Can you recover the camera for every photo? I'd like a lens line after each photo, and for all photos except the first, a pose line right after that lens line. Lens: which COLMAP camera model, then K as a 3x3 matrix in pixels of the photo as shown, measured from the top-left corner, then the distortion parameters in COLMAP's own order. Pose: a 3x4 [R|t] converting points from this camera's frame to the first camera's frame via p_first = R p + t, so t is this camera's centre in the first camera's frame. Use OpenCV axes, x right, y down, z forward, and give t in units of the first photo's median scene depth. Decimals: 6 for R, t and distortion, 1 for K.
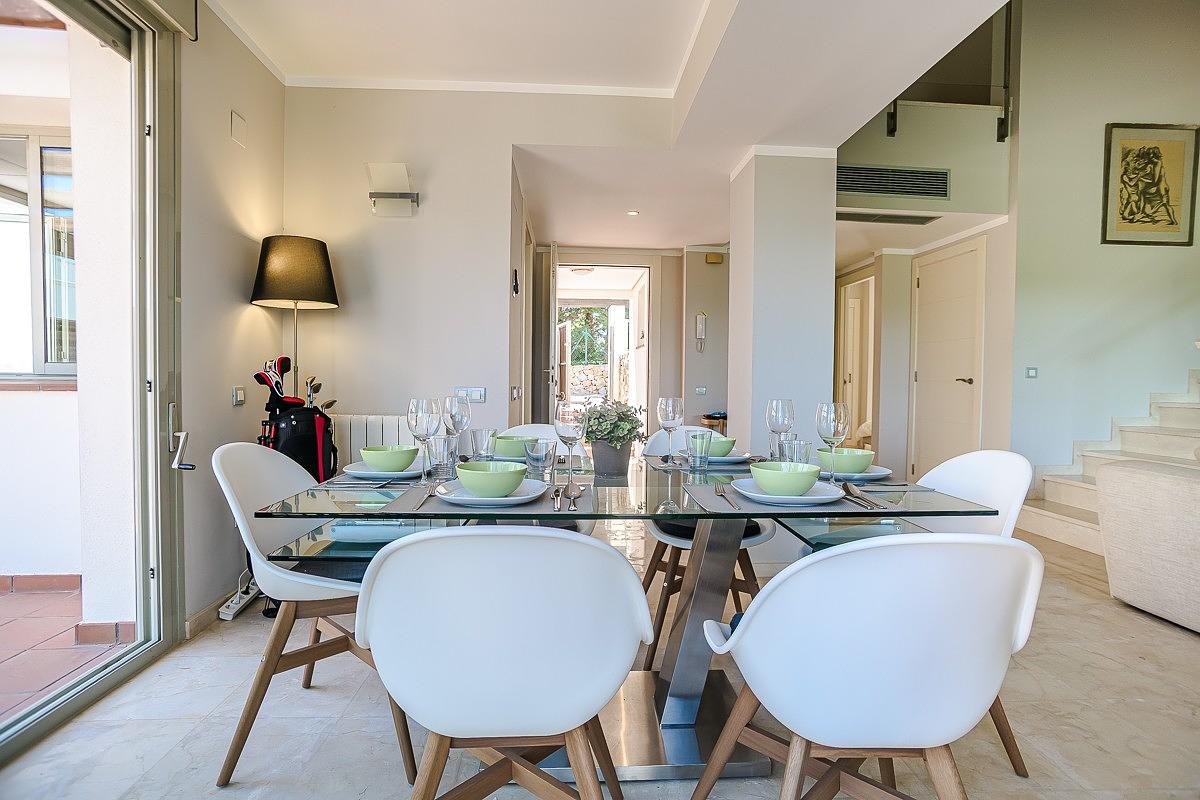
lens RADIAL K [[595.4, 0, 600.0], [0, 595.4, 400.0], [0, 0, 1]] dist [-0.067766, 0.034864]
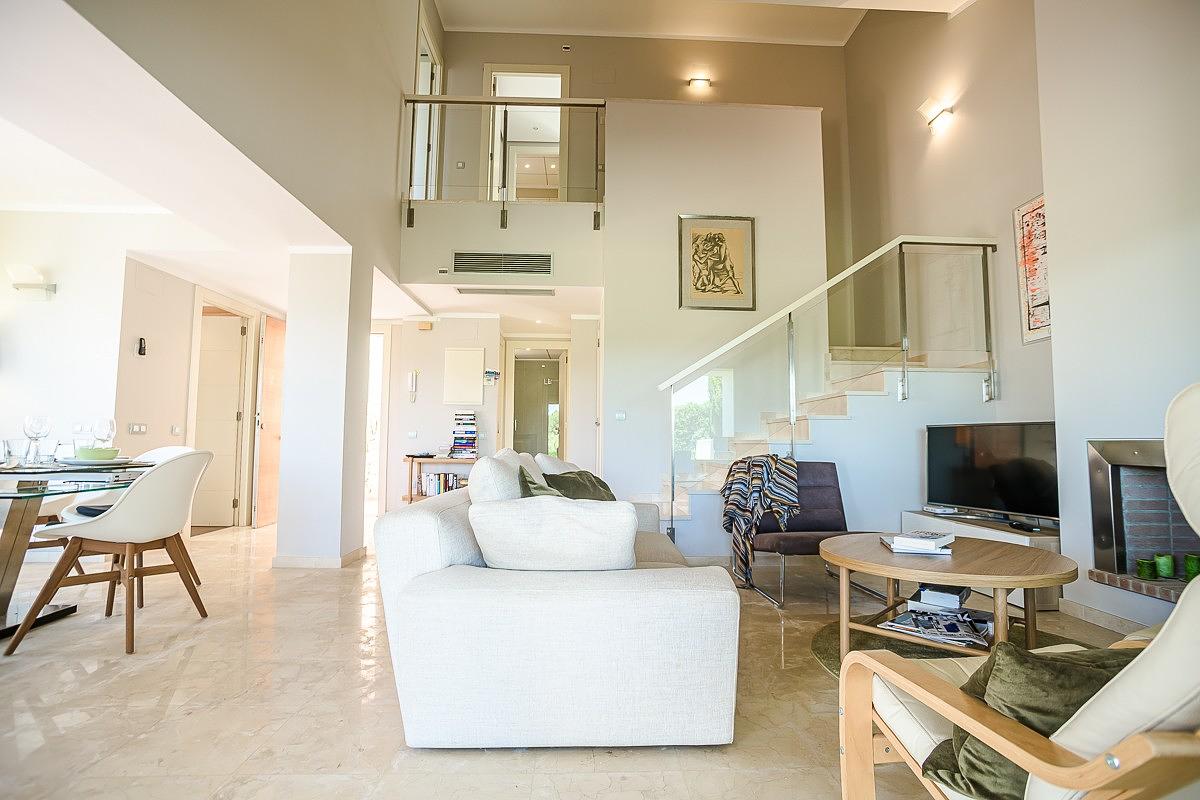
lens RADIAL K [[578.7, 0, 604.6], [0, 578.7, 399.4], [0, 0, 1]] dist [-0.085023, 0.043112]
pose [[0.999914, -0.004217, -0.012390, 0.728100], [0.002918, 0.994675, -0.103022, 0.043252], [0.012758, 0.102977, 0.994602, -0.192905]]
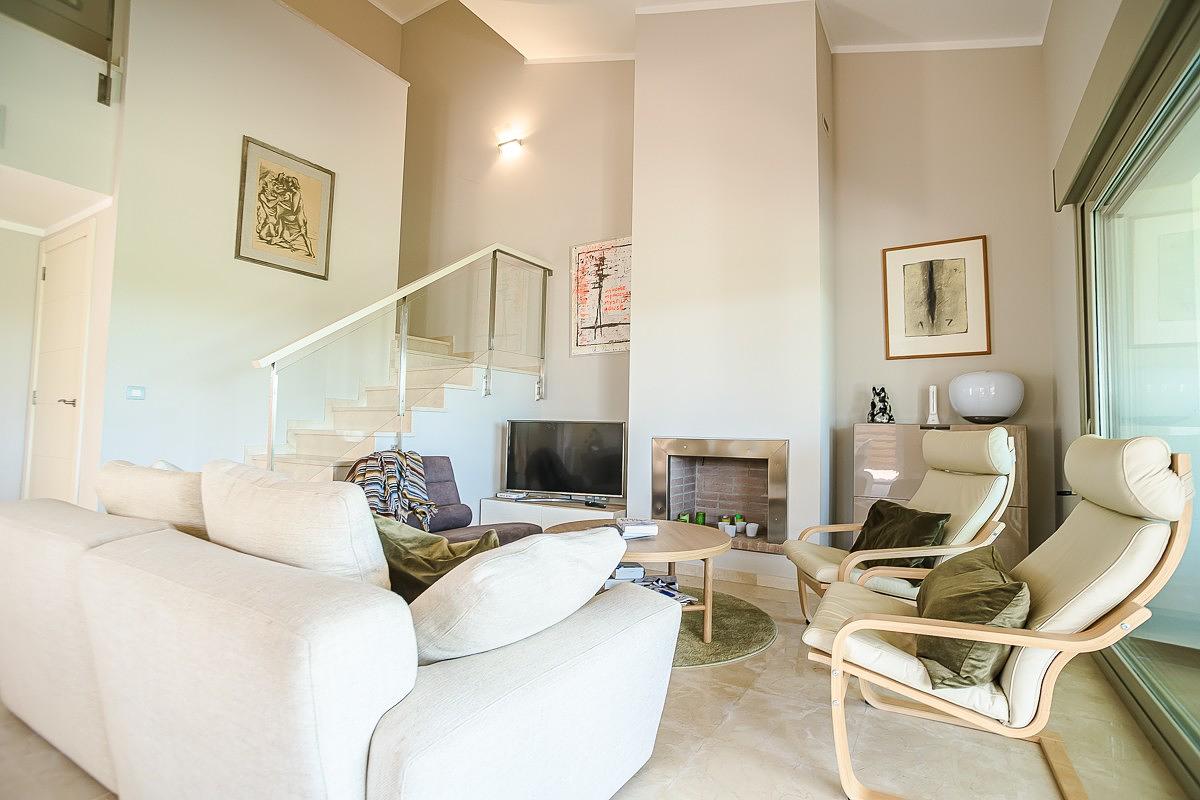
lens RADIAL K [[578.7, 0, 604.6], [0, 578.7, 399.4], [0, 0, 1]] dist [-0.085023, 0.043112]
pose [[0.562260, 0.041715, 0.825908, 0.469207], [0.014062, 0.998100, -0.059985, 0.018876], [-0.826841, 0.045341, 0.560605, 0.010550]]
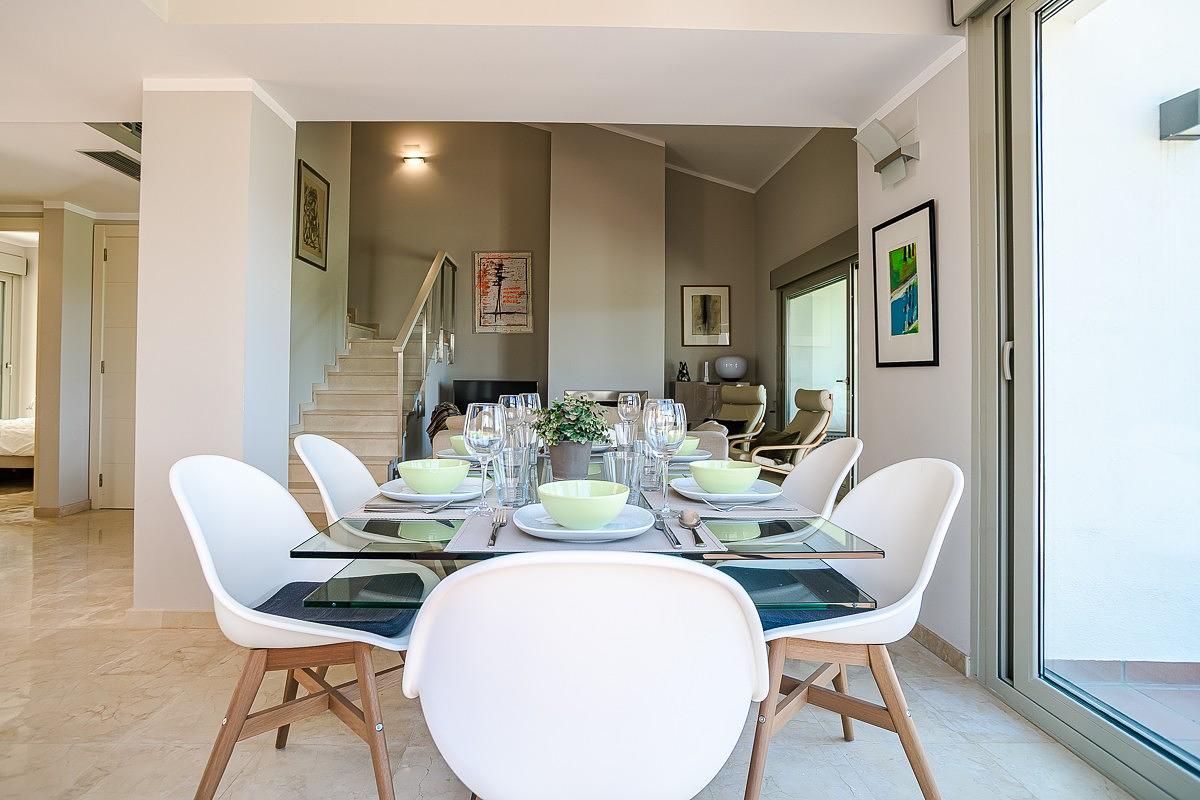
lens RADIAL K [[632.6, 0, 575.7], [0, 632.6, 372.0], [0, 0, 1]] dist [-0.052807, 0.000297]
pose [[0.035612, 0.003184, 0.999361, -0.386287], [0.024342, 0.999695, -0.004053, -0.016949], [-0.999069, 0.024471, 0.035524, 0.387510]]
